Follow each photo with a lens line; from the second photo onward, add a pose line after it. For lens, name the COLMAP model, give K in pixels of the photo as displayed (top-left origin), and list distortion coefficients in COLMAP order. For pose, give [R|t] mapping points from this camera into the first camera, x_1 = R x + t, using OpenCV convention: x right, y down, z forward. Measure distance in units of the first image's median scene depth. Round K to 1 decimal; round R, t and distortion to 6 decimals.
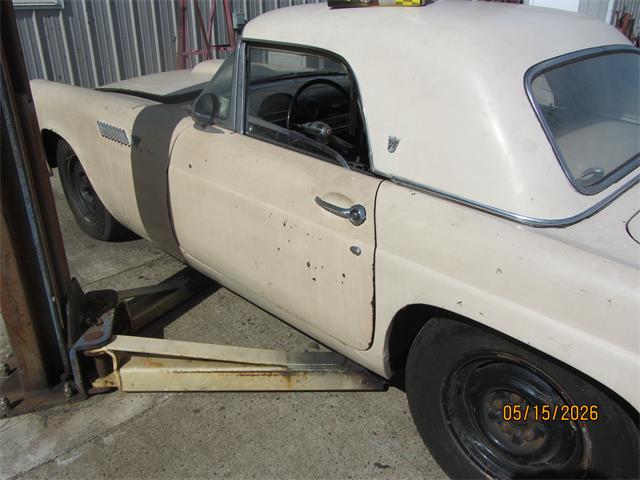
lens RADIAL K [[535.5, 0, 330.9], [0, 535.5, 241.9], [0, 0, 1]] dist [-0.031418, 0.018872]
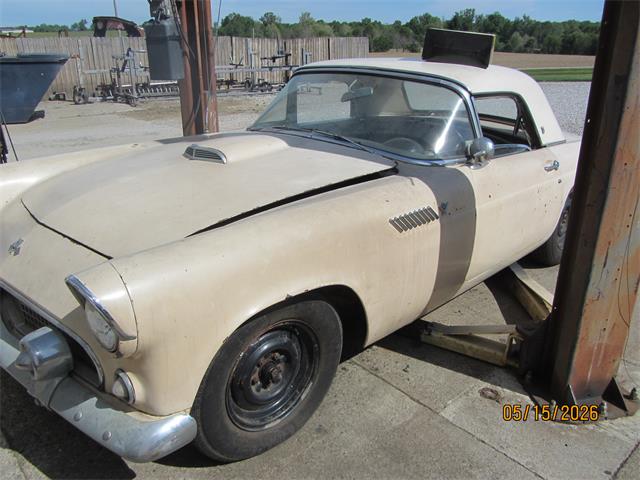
lens RADIAL K [[536.8, 0, 334.7], [0, 536.8, 247.0], [0, 0, 1]] dist [-0.013833, -0.006894]
pose [[0.004464, -0.366248, 0.930507, -2.009292], [0.402859, 0.852323, 0.333542, -0.823689], [-0.915251, 0.373374, 0.151351, 1.613372]]
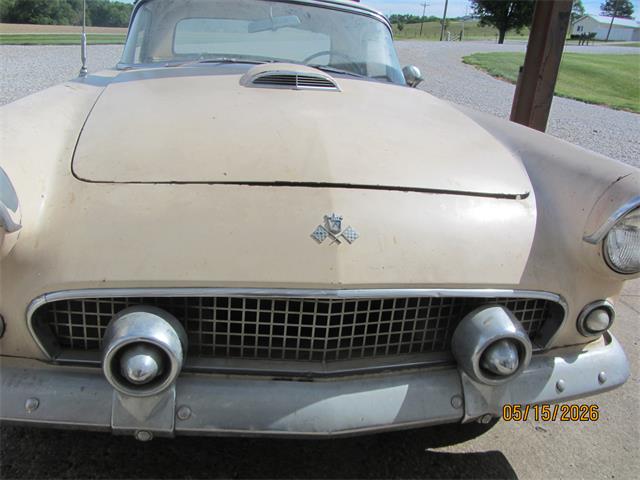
lens RADIAL K [[535.5, 0, 330.9], [0, 535.5, 241.9], [0, 0, 1]] dist [-0.031418, 0.018872]
pose [[-0.801597, -0.276021, 0.530335, -1.236582], [0.169058, 0.746199, 0.643899, -1.161708], [-0.573465, 0.605805, -0.551487, 2.895304]]
